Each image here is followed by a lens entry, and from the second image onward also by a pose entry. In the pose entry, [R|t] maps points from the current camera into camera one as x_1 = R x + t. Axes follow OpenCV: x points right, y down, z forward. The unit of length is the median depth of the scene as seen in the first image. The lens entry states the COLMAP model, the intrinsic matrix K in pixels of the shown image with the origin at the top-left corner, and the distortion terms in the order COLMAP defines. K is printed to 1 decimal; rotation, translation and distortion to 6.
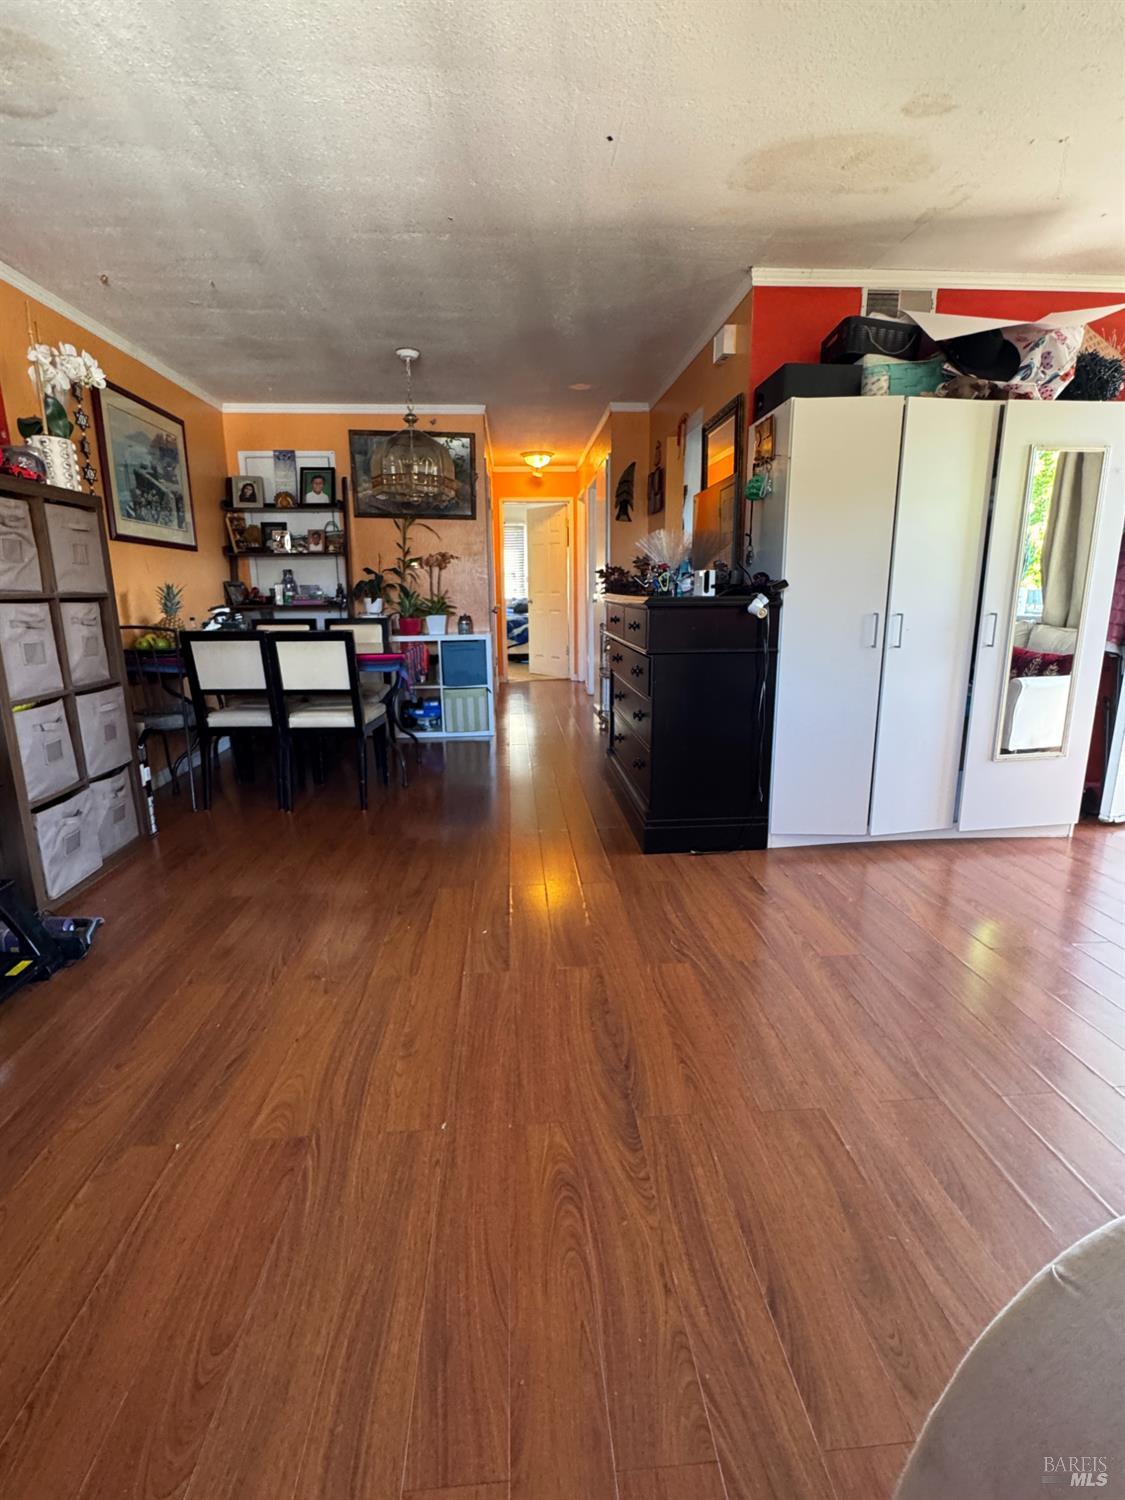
lens RADIAL K [[700.9, 0, 562.8], [0, 700.9, 747.8], [0, 0, 1]] dist [-0.002334, -0.000058]
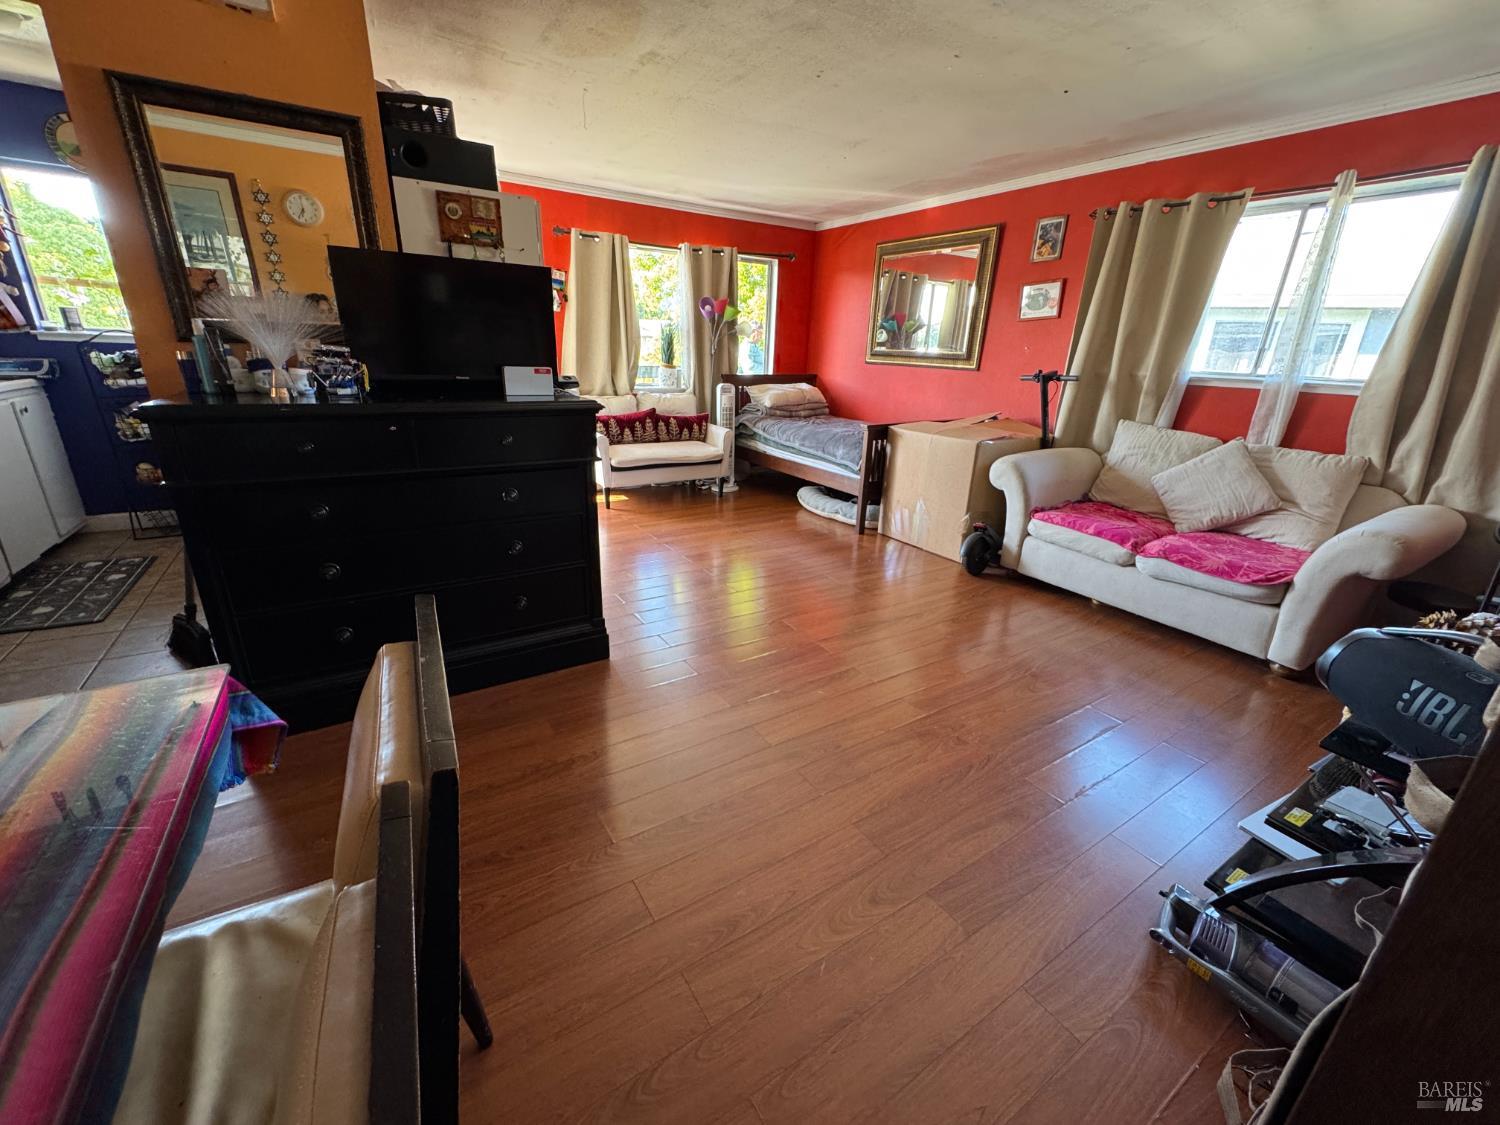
lens RADIAL K [[599.3, 0, 748.1], [0, 599.3, 561.8], [0, 0, 1]] dist [-0.001590, 0.000025]
pose [[-0.475776, -0.300290, 0.826718, -0.376487], [0.165585, 0.892530, 0.419489, -0.174161], [-0.863839, 0.336475, -0.374921, 0.641709]]
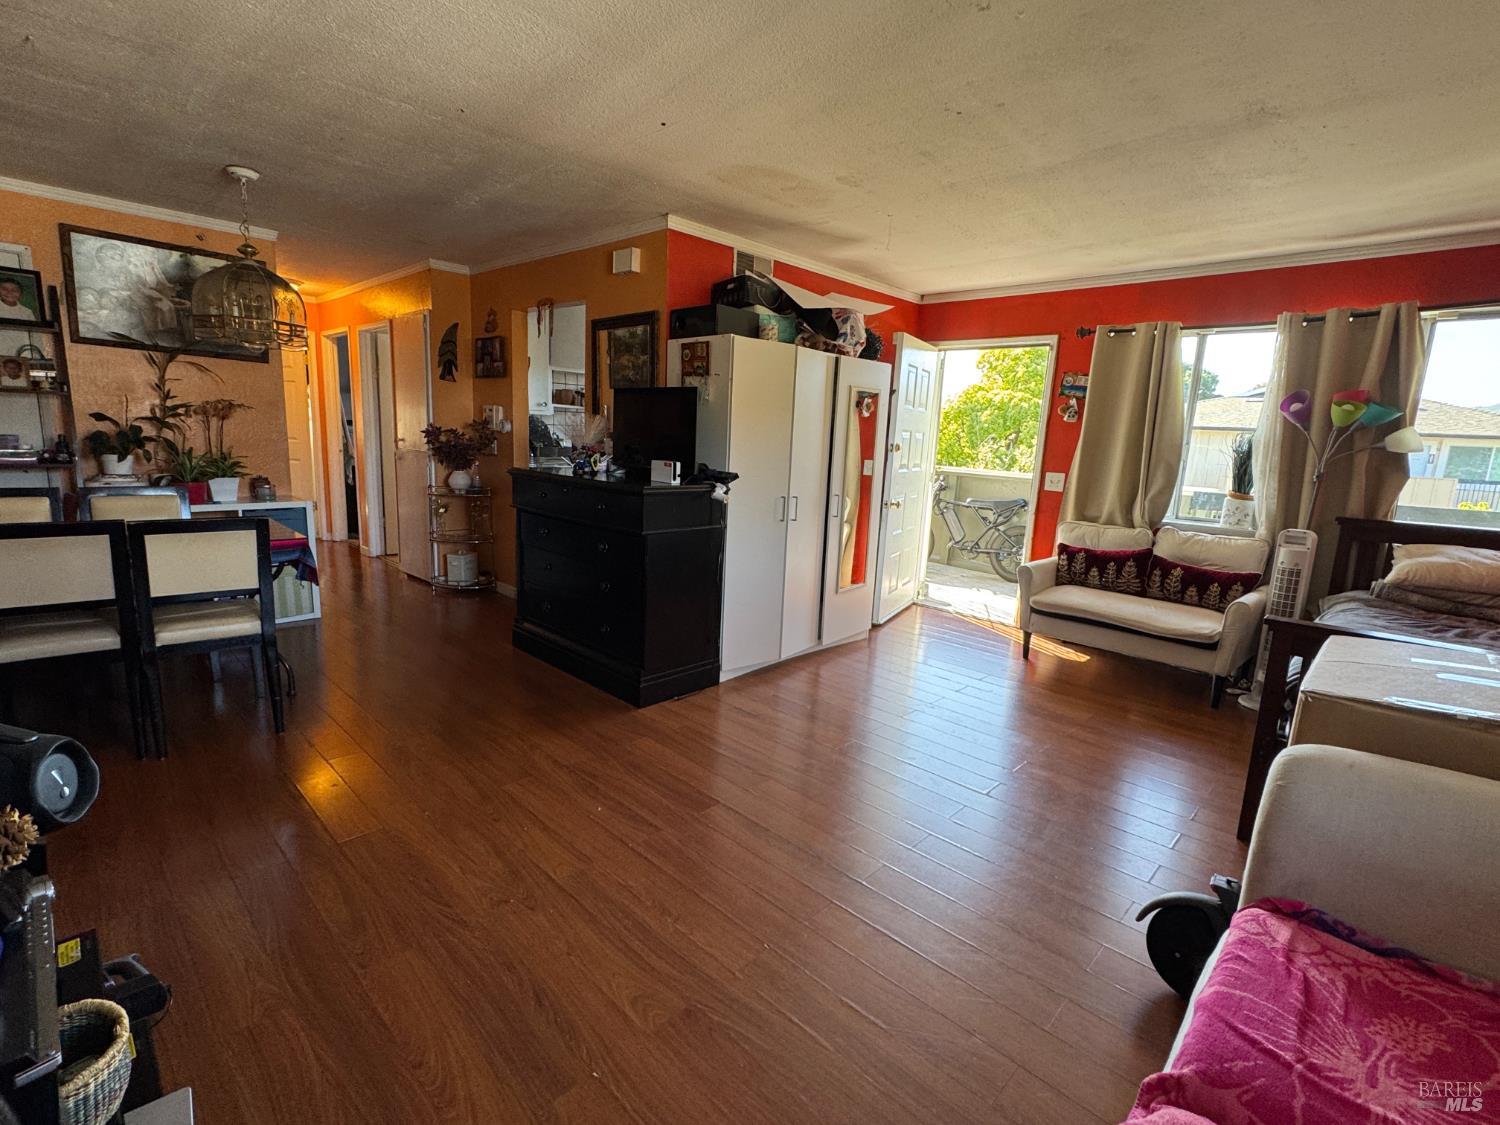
lens RADIAL K [[700.9, 0, 745.7], [0, 700.9, 564.0], [0, 0, 1]] dist [-0.002334, -0.000058]
pose [[0.748394, -0.079108, 0.658520, -0.280561], [0.095256, 0.995388, 0.011321, -0.045299], [-0.656379, 0.054255, 0.752478, 0.013751]]
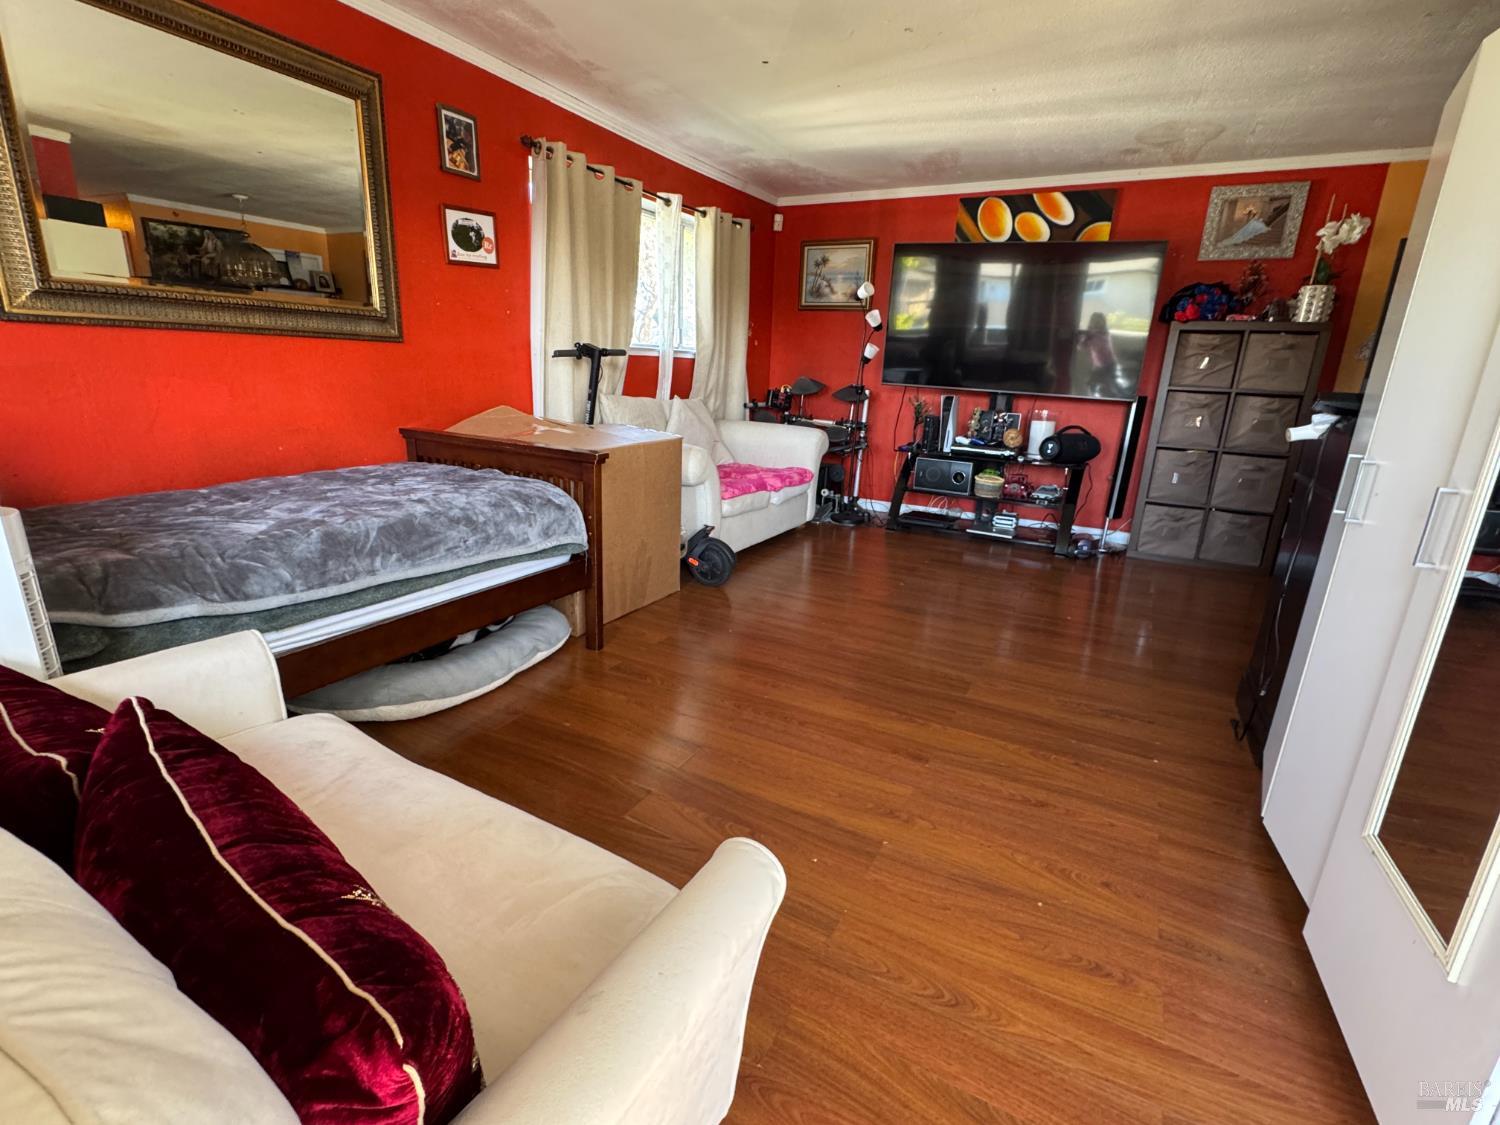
lens RADIAL K [[700.9, 0, 750.2], [0, 700.9, 564.0], [0, 0, 1]] dist [-0.002334, -0.000058]
pose [[-0.536456, 0.222558, -0.814053, 0.651177], [-0.220176, 0.894284, 0.389587, -0.122665], [0.814701, 0.388231, -0.430742, 0.474022]]
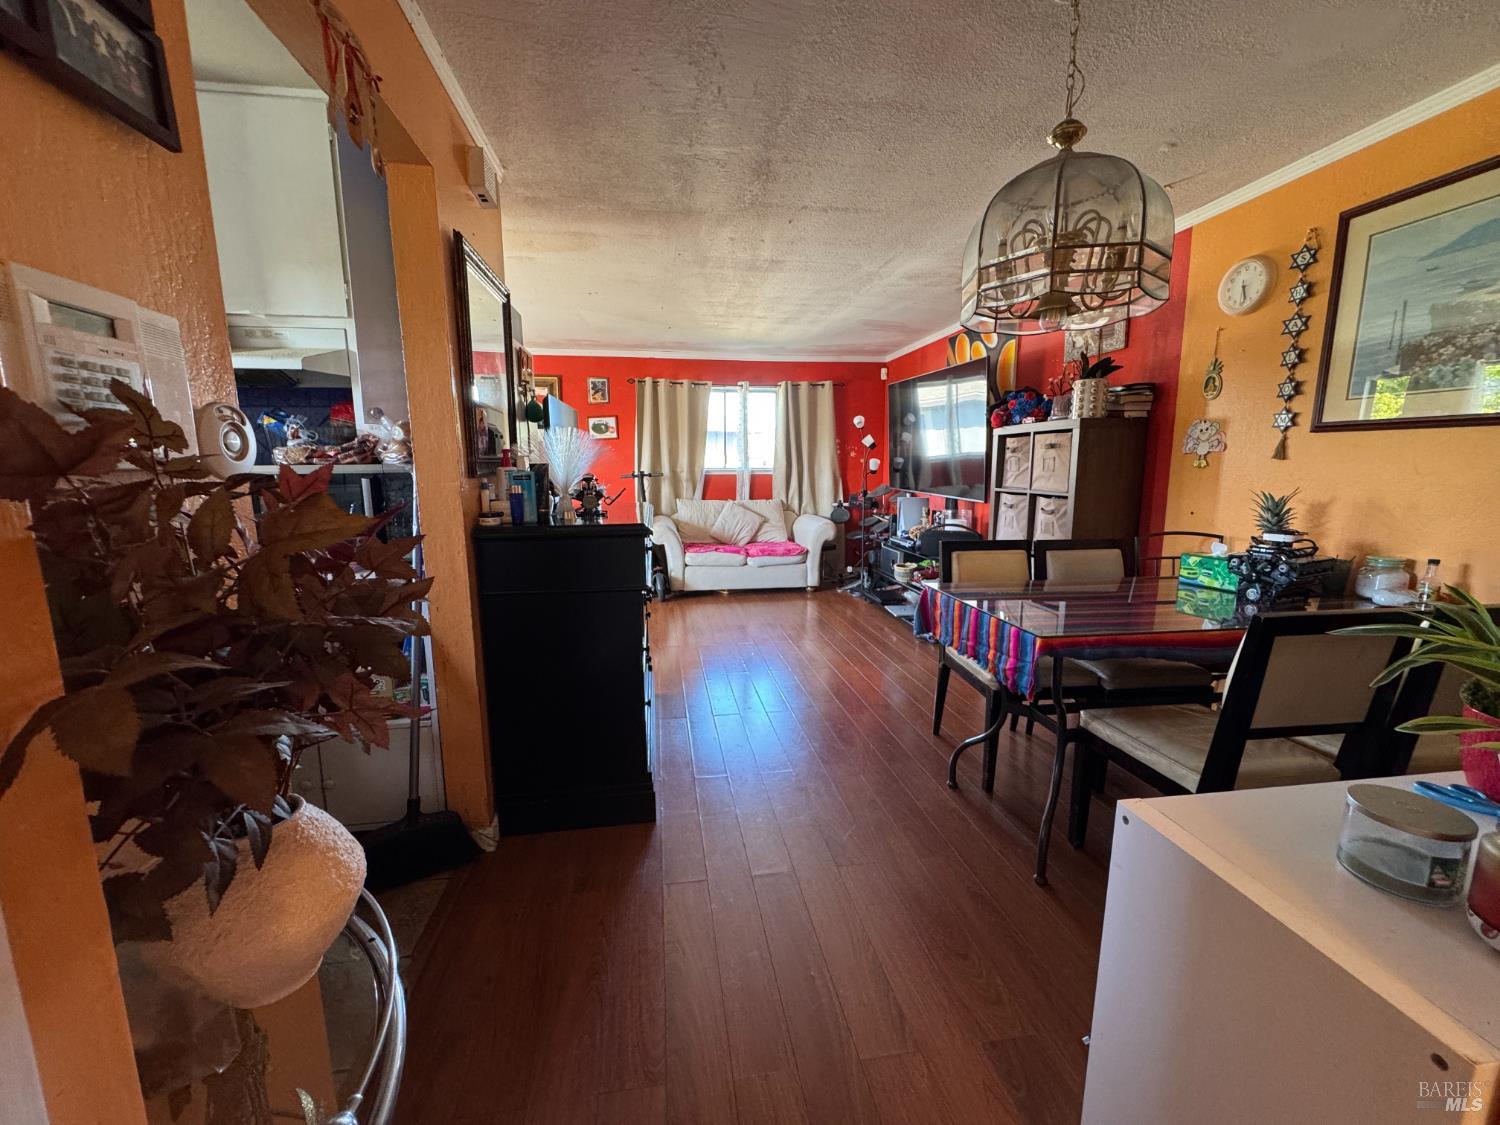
lens RADIAL K [[599.3, 0, 747.3], [0, 599.3, 562.5], [0, 0, 1]] dist [-0.001590, 0.000025]
pose [[-0.996772, 0.027756, -0.075329, 0.011953], [-0.002612, 0.926621, 0.375987, -0.291089], [0.080238, 0.374970, -0.923558, 1.141010]]
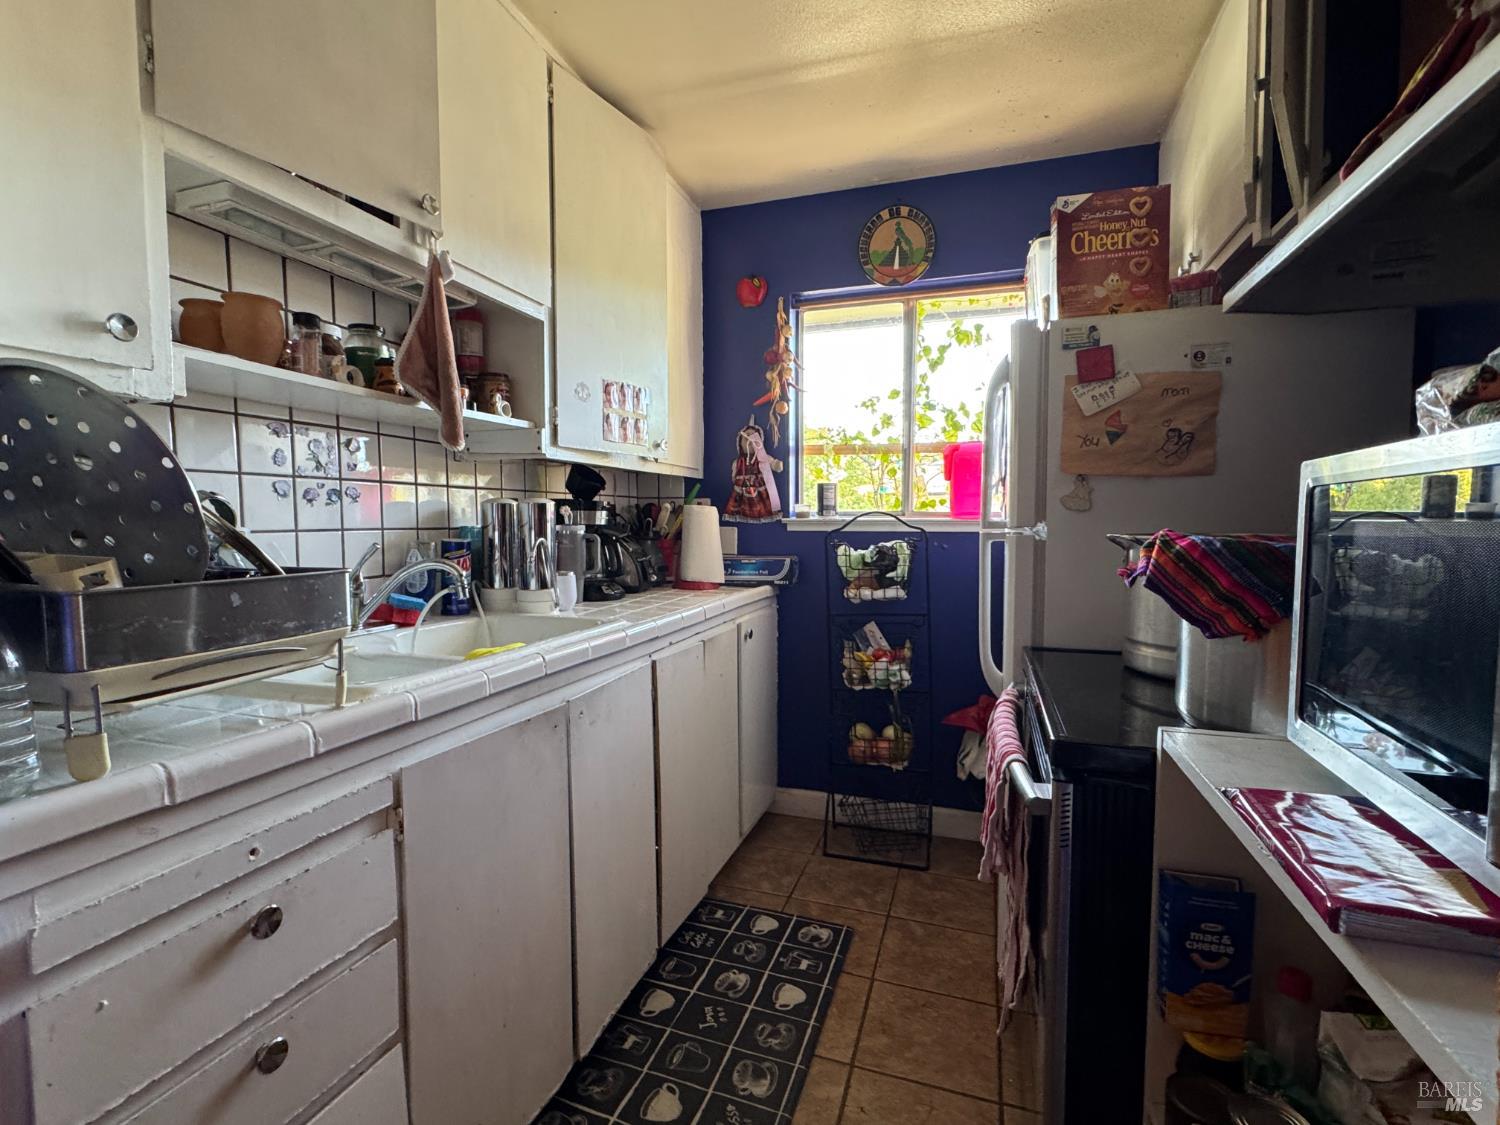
lens RADIAL K [[700.9, 0, 740.7], [0, 700.9, 562.8], [0, 0, 1]] dist [-0.002334, -0.000058]
pose [[0.392062, -0.047039, 0.918735, 0.112834], [0.212237, 0.976375, -0.040580, -0.207791], [-0.895122, 0.210899, 0.392783, 0.816792]]
